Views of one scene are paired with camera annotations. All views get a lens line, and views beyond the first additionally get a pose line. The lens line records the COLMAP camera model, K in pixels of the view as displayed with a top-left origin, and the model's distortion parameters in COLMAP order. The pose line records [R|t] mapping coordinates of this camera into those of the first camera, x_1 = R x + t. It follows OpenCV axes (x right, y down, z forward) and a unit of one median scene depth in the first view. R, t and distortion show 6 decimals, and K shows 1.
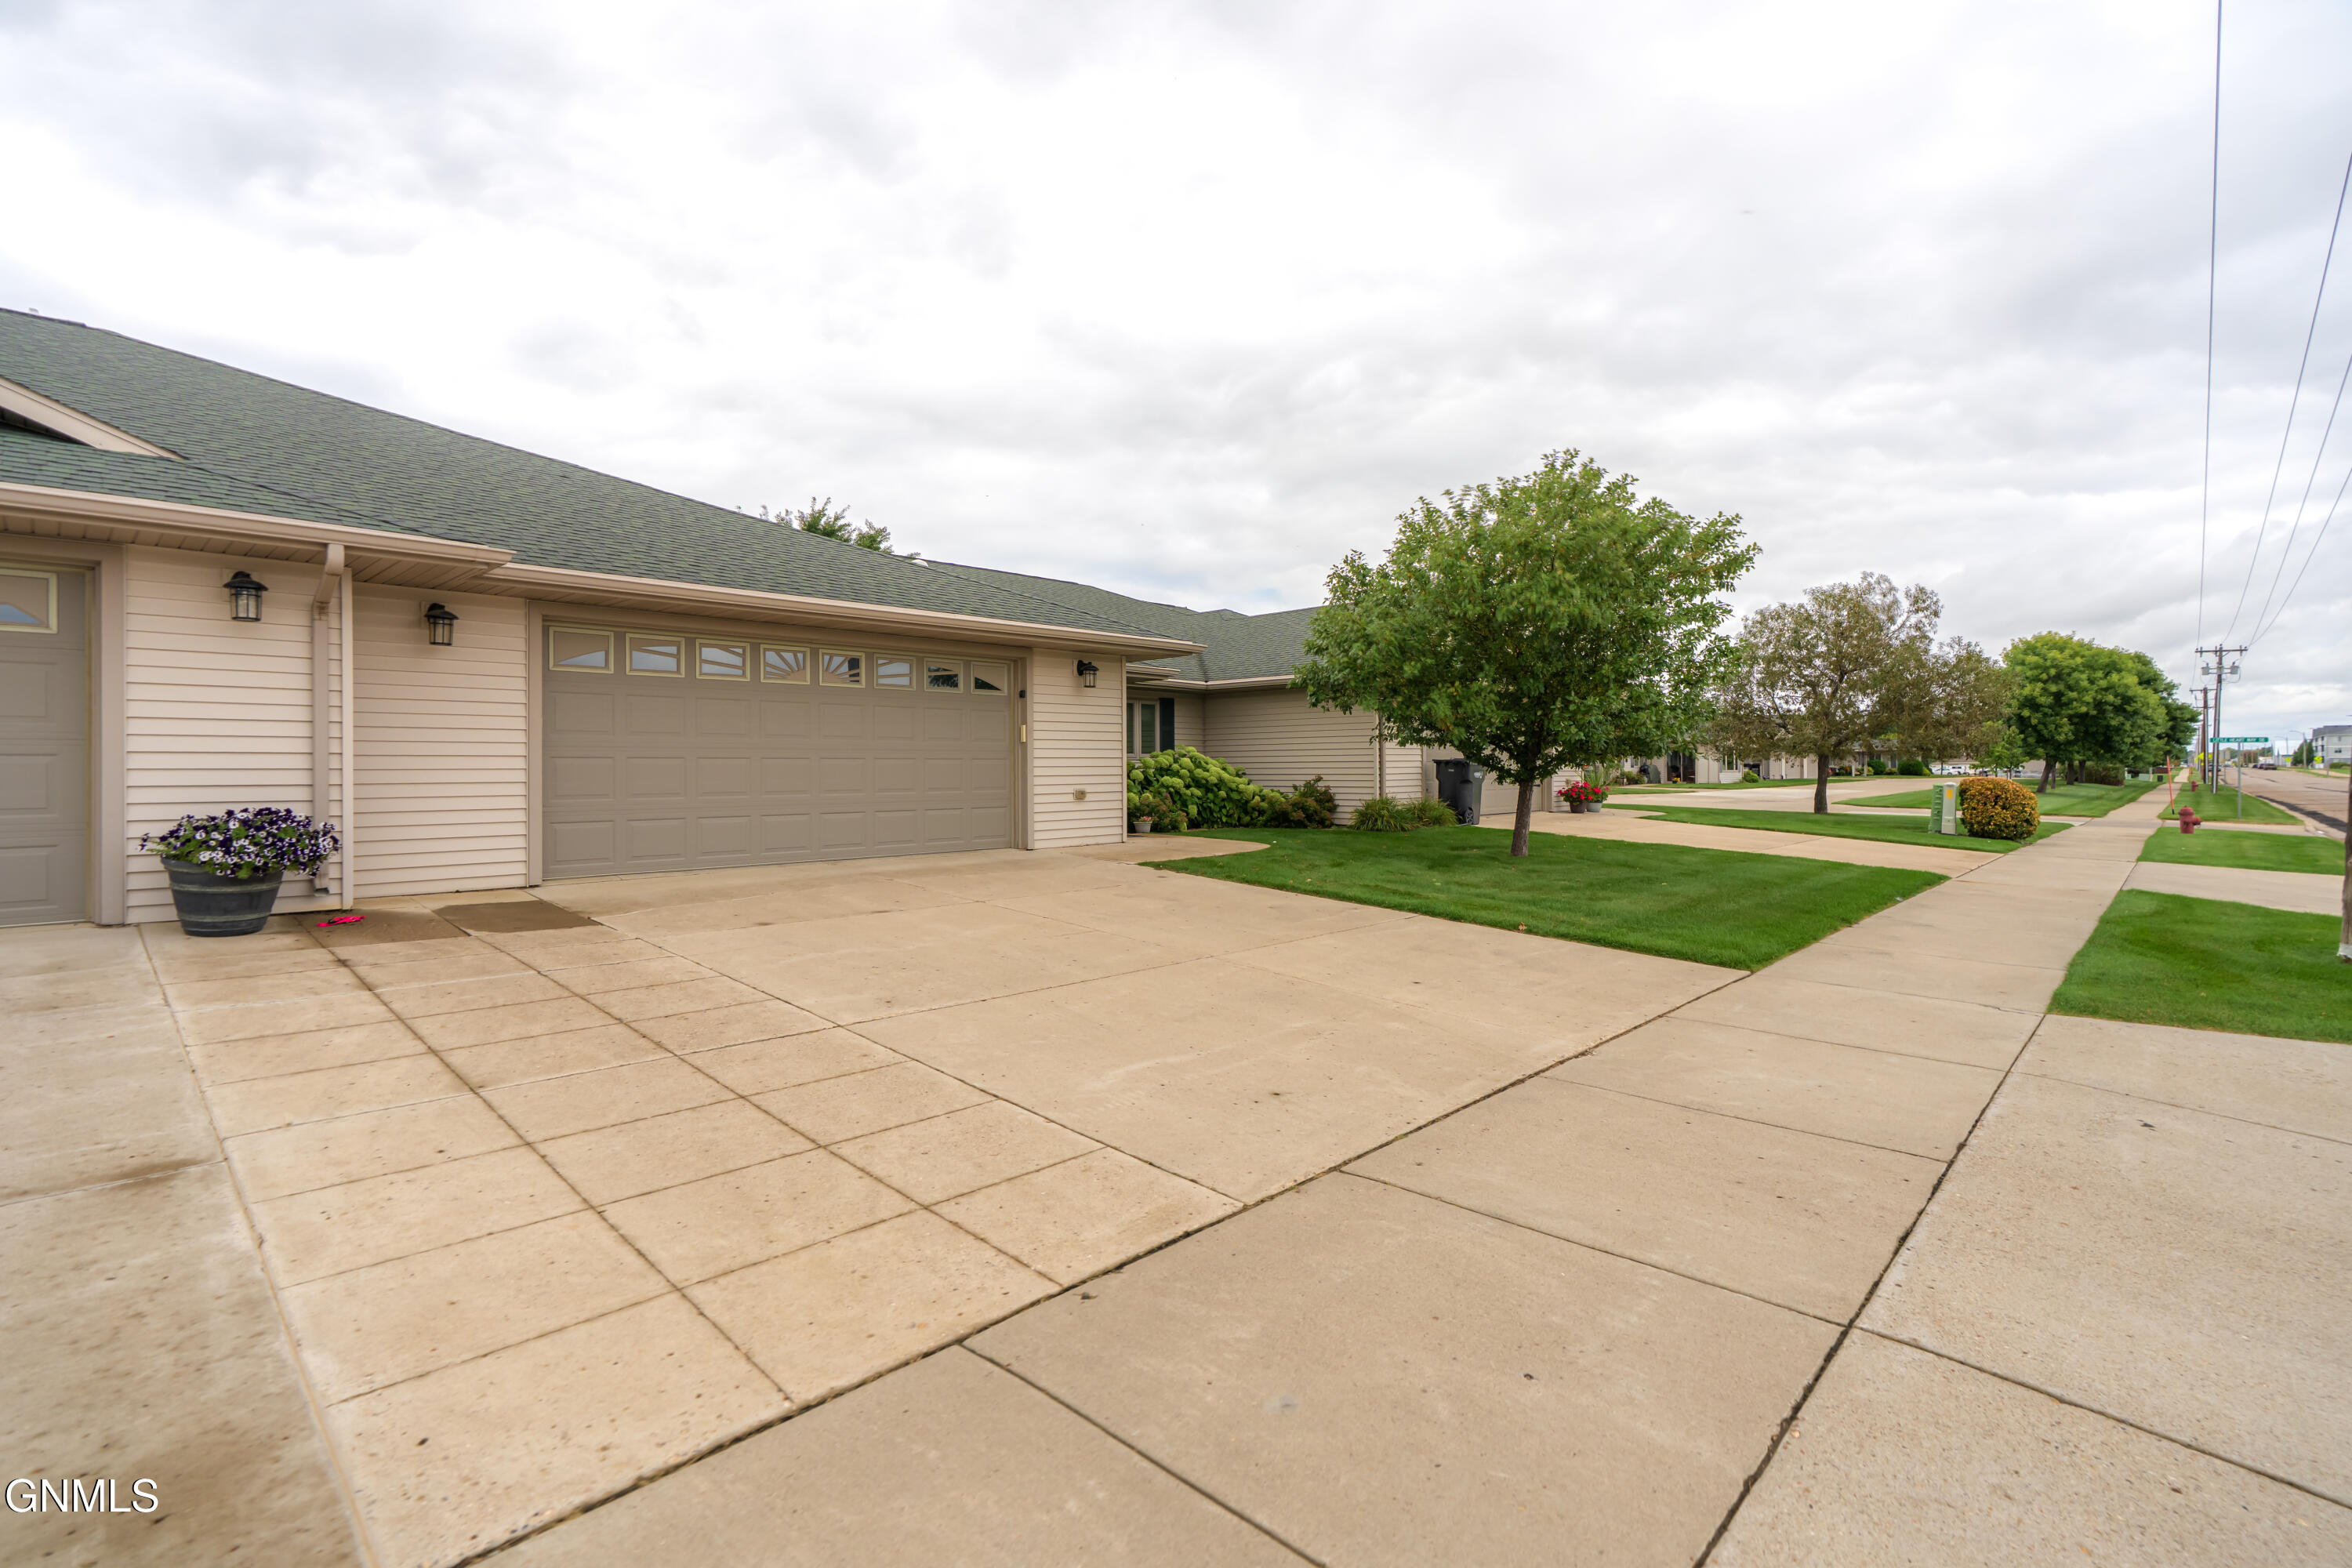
lens RADIAL K [[1070.9, 0, 1186.6], [0, 1070.9, 742.9], [0, 0, 1]] dist [-0.015591, 0.000767]
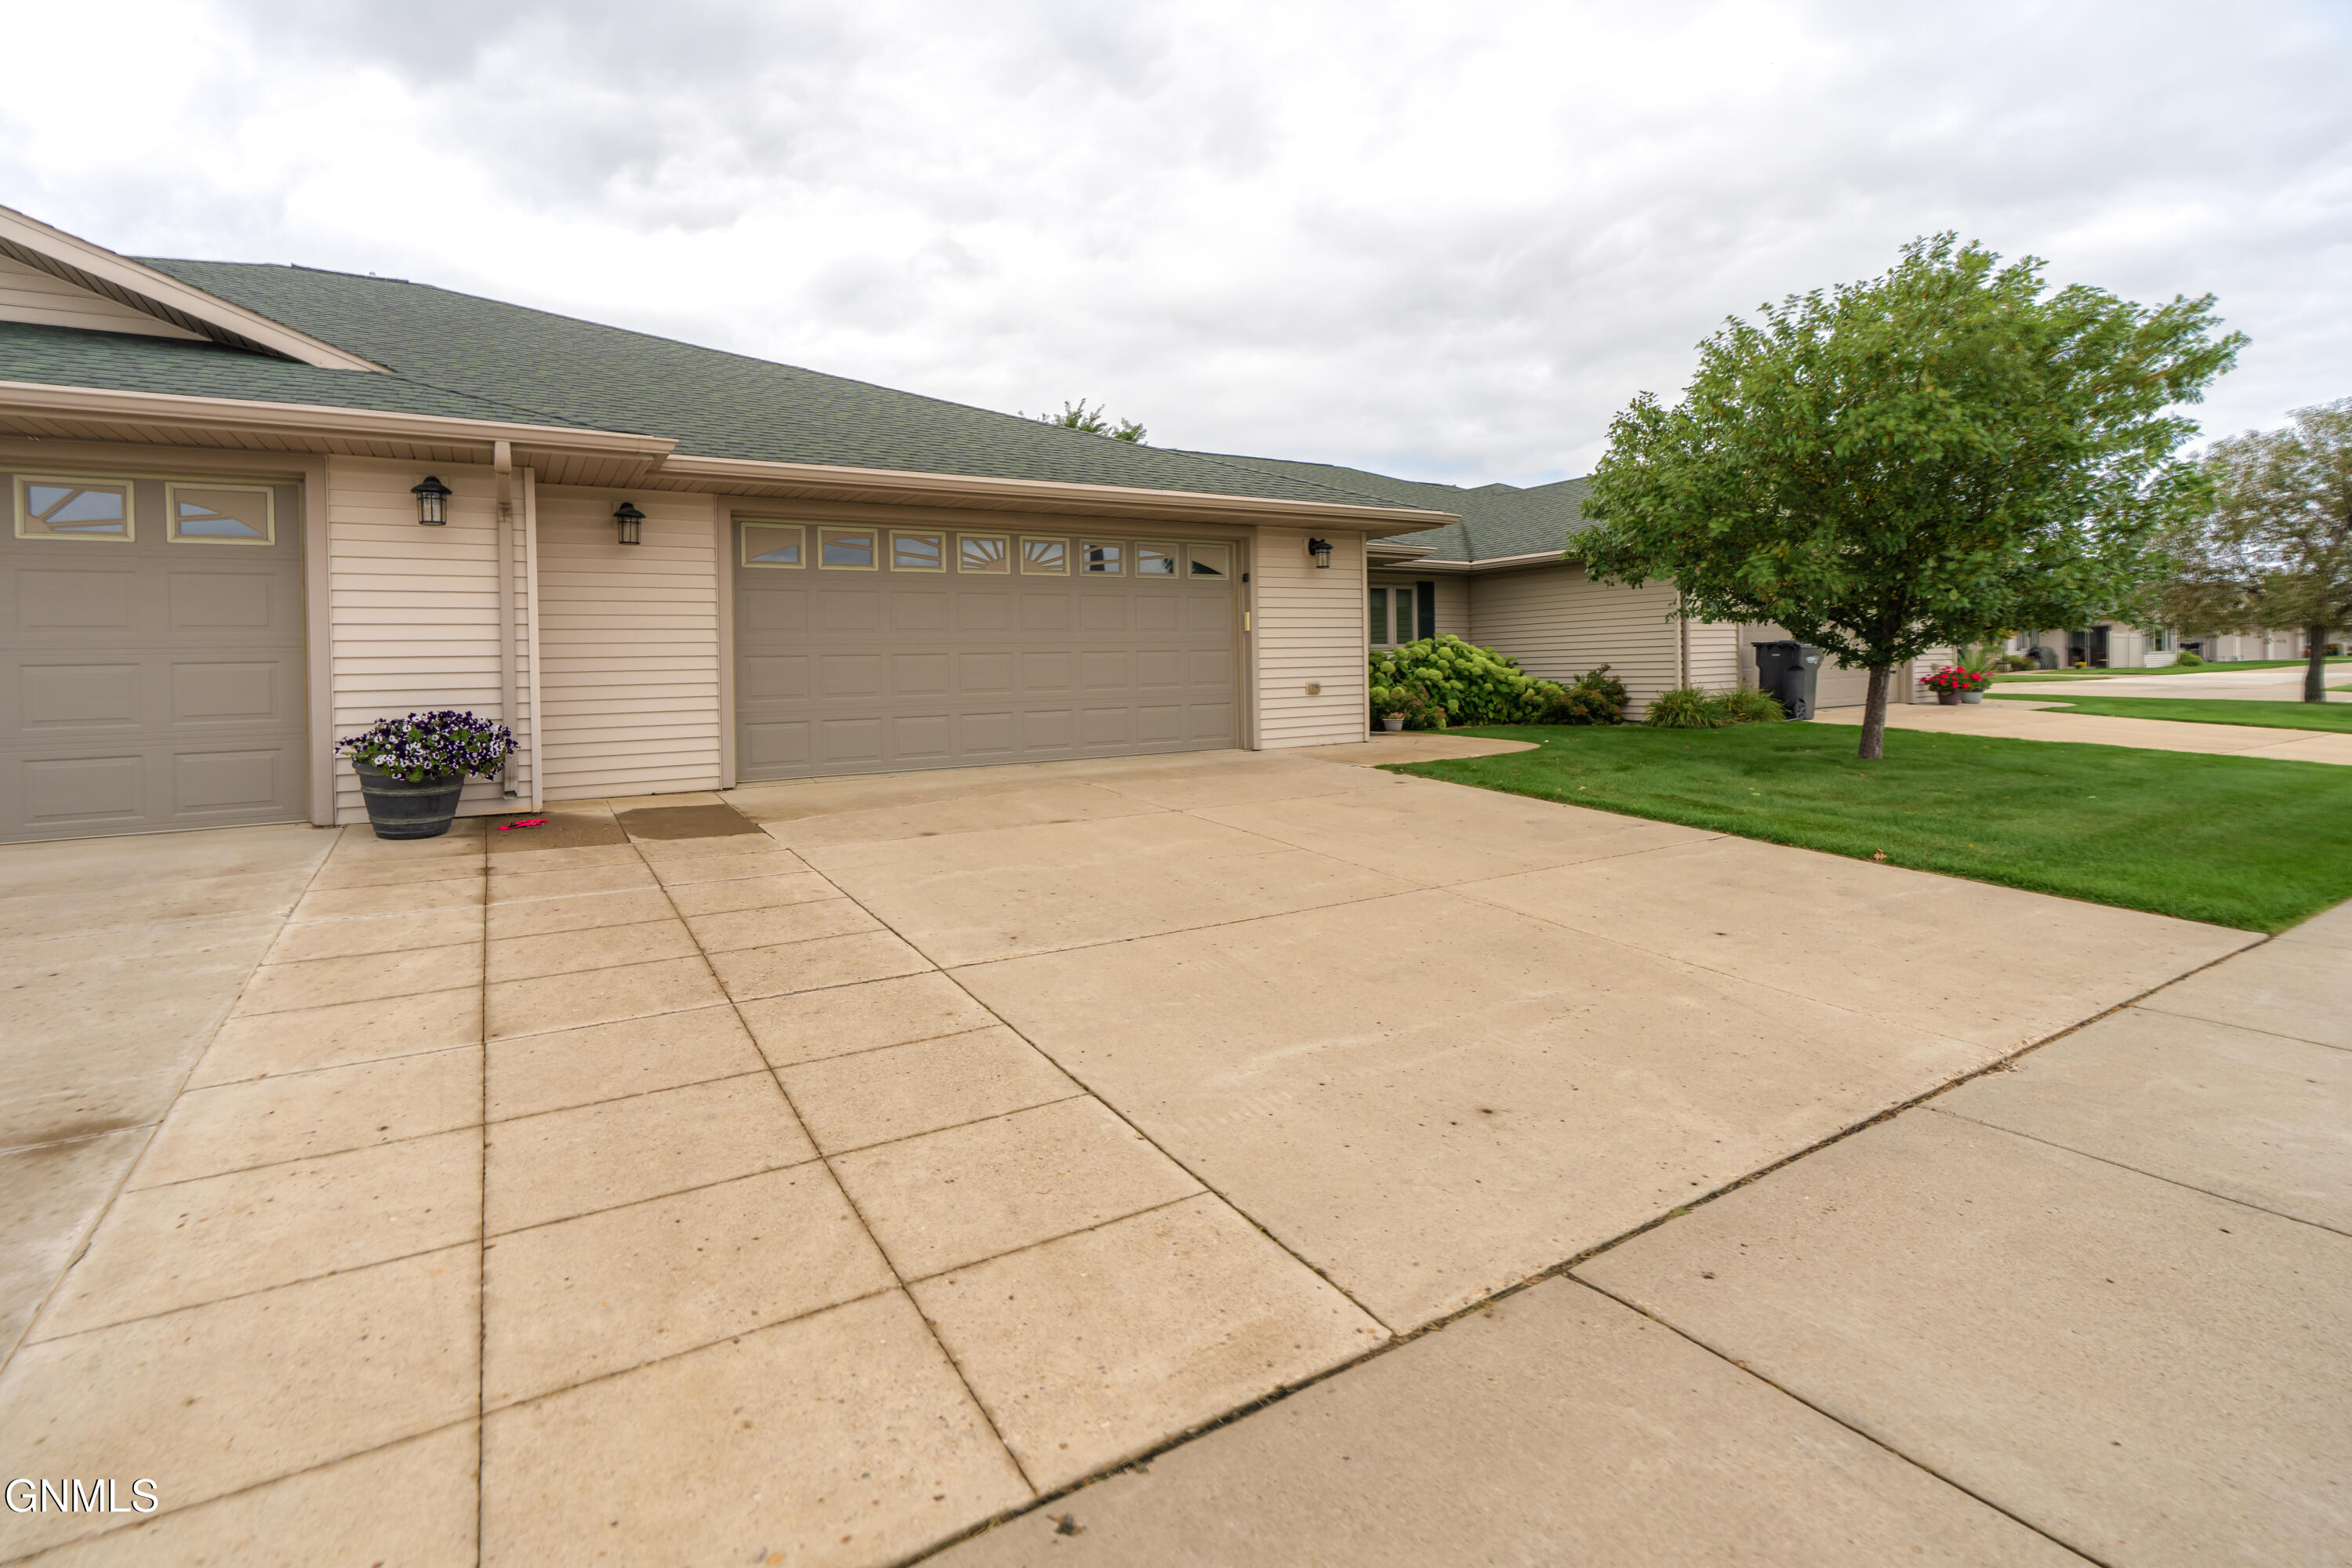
lens RADIAL K [[1077.8, 0, 1170.0], [0, 1077.8, 685.5], [0, 0, 1]] dist [-0.015115, 0.006356]
pose [[0.962779, -0.015011, -0.269873, 0.038552], [0.026262, 0.998928, 0.038127, 0.011438], [0.269012, -0.043795, 0.962141, 0.144061]]
